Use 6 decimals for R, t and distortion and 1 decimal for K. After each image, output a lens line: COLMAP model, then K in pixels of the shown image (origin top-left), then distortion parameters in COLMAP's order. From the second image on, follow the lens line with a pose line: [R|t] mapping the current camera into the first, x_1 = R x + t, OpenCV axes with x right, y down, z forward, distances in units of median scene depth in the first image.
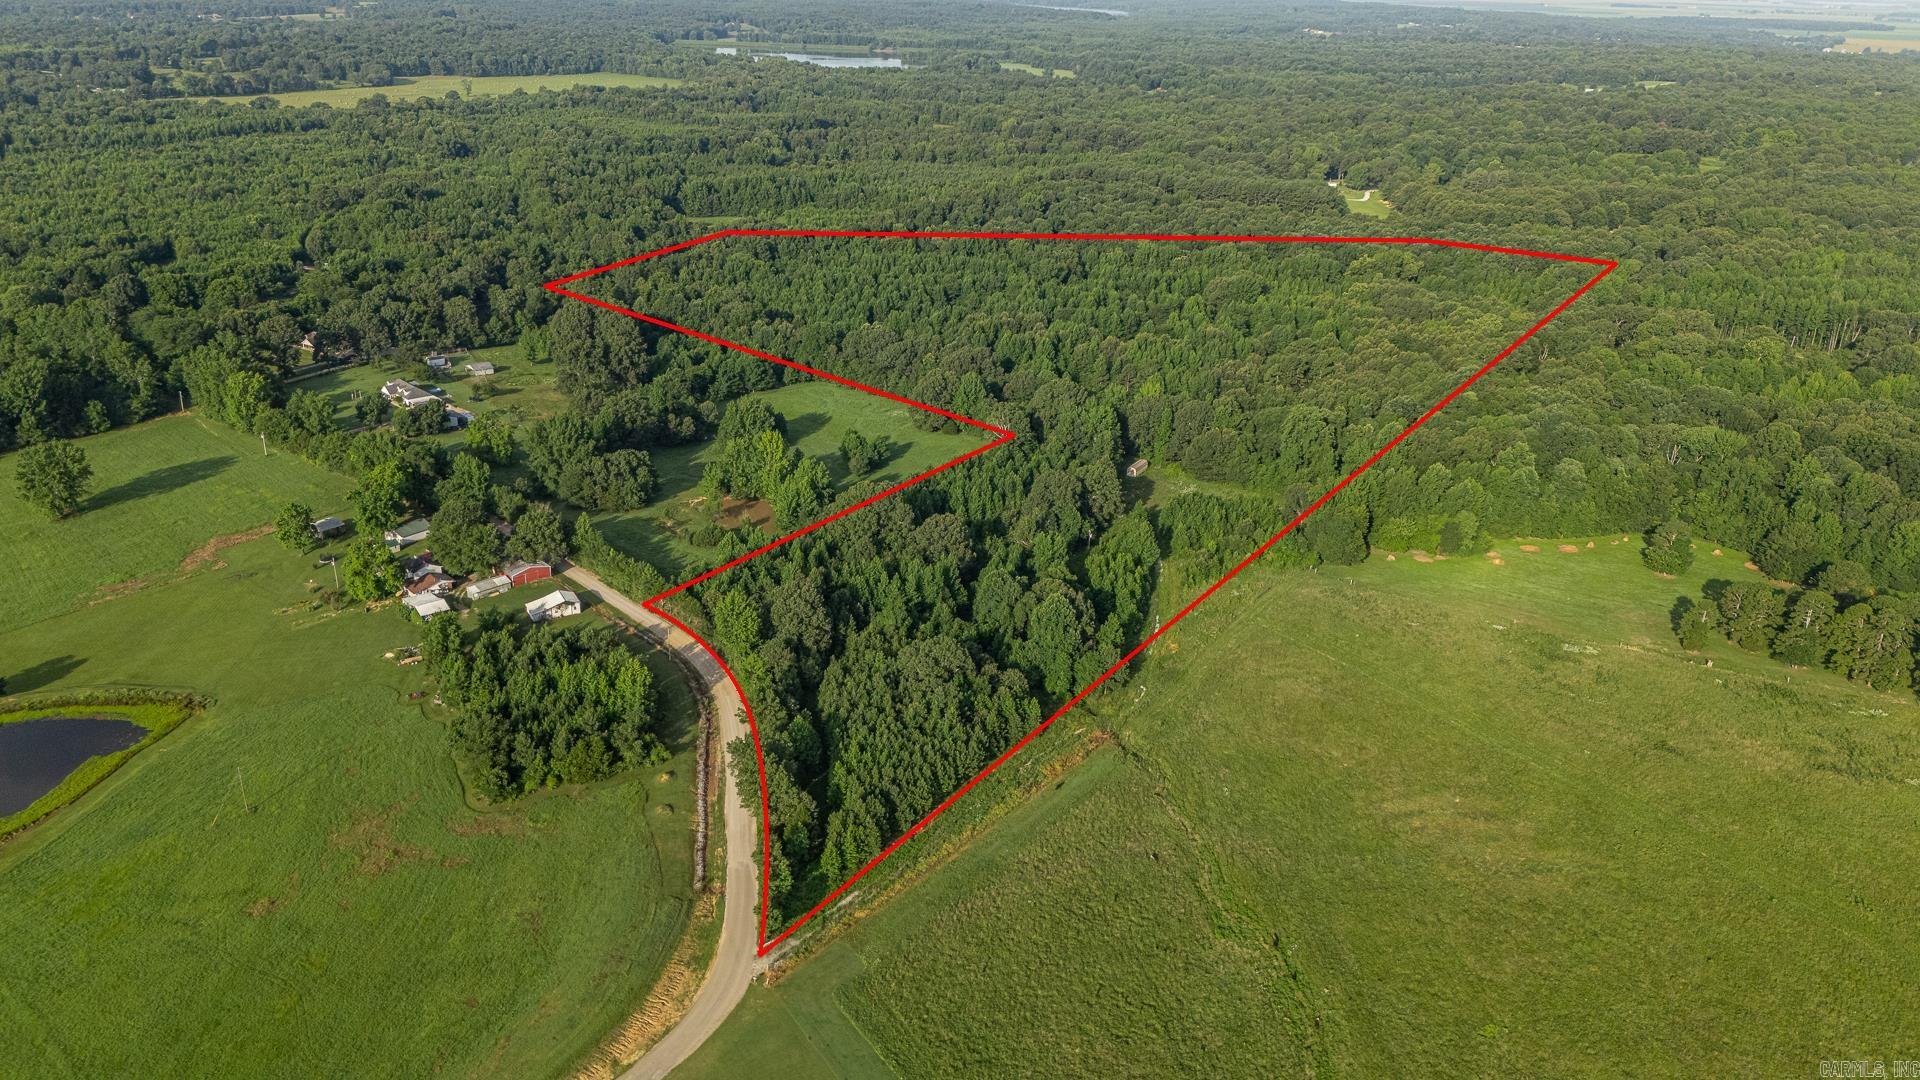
lens RADIAL K [[1408.2, 0, 960.0], [0, 1408.2, 540.0], [0, 0, 1]] dist [0.075232, -0.072178]
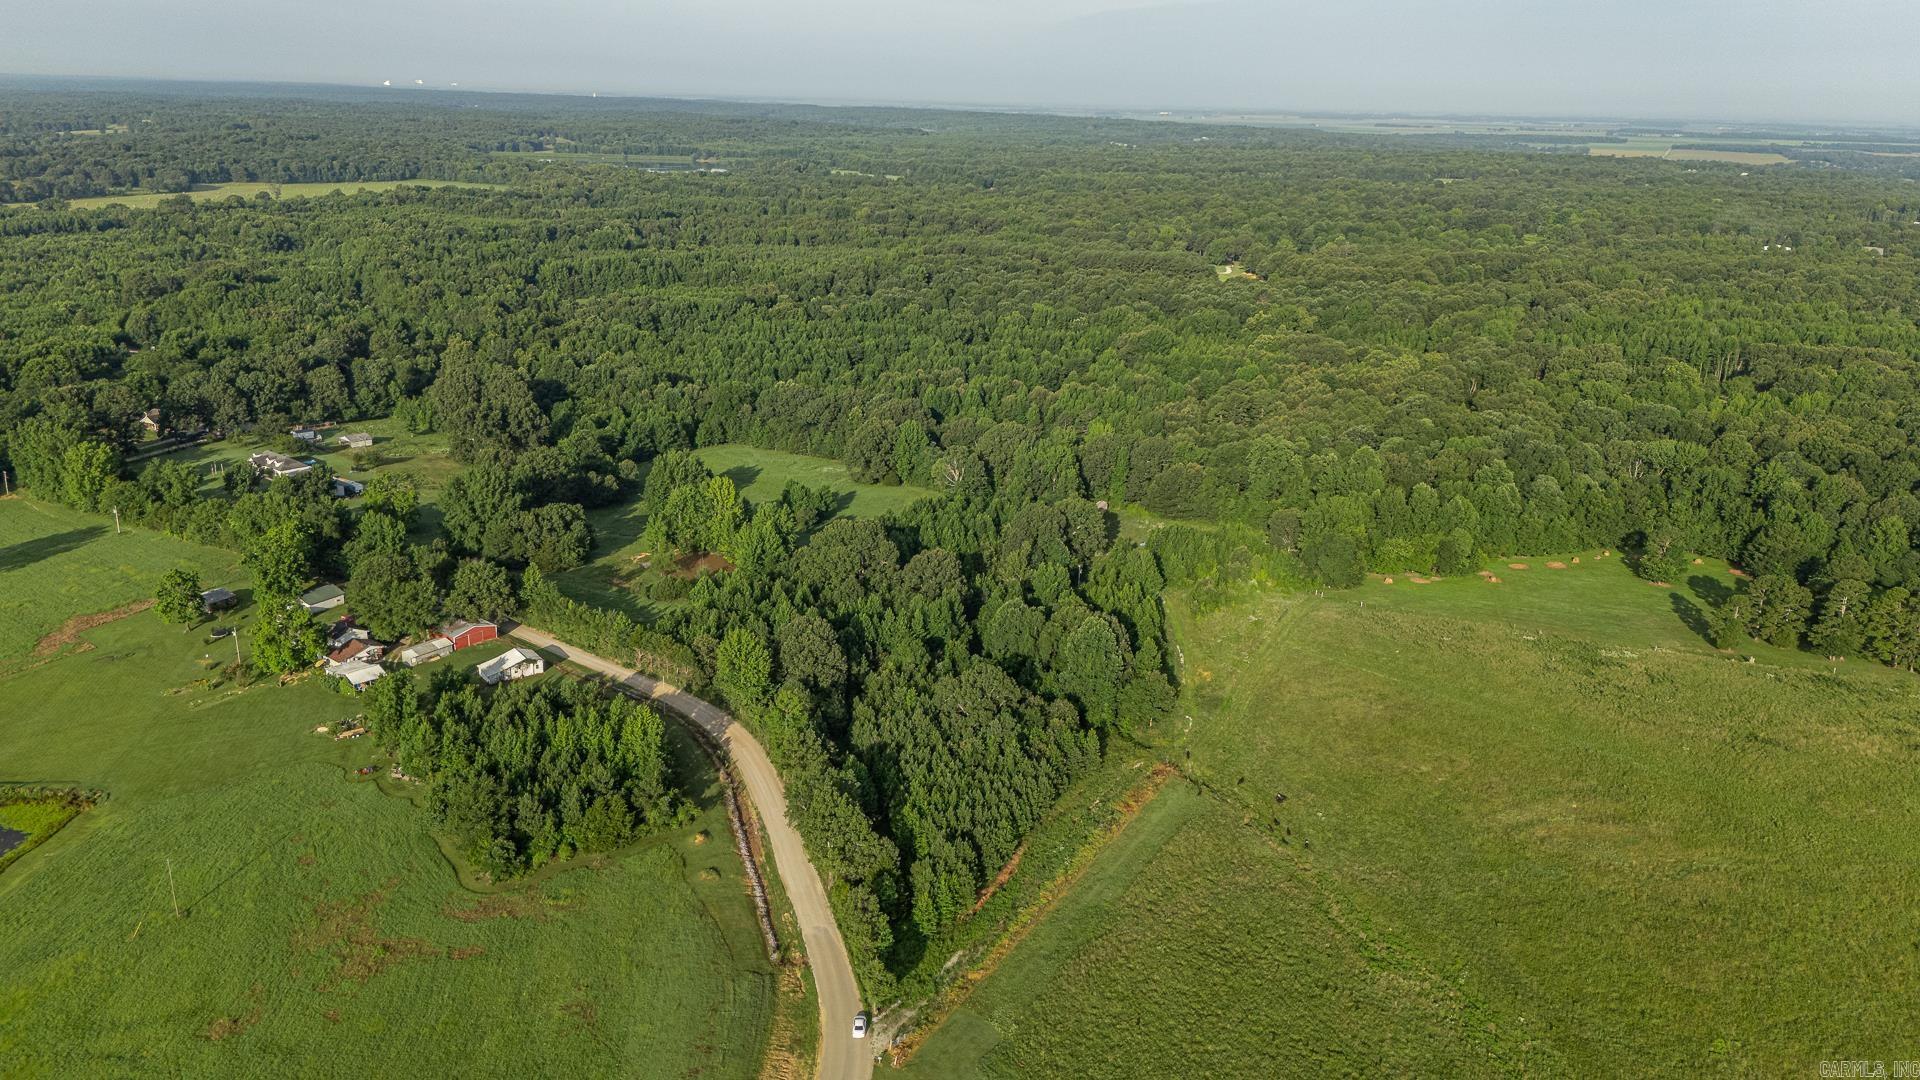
lens RADIAL K [[1408.2, 0, 960.0], [0, 1408.2, 540.0], [0, 0, 1]] dist [0.075232, -0.072178]
pose [[0.990936, -0.044777, 0.126653, -0.104046], [0.054708, 0.995602, -0.076051, 0.043222], [-0.122690, 0.082291, 0.989027, 0.092276]]
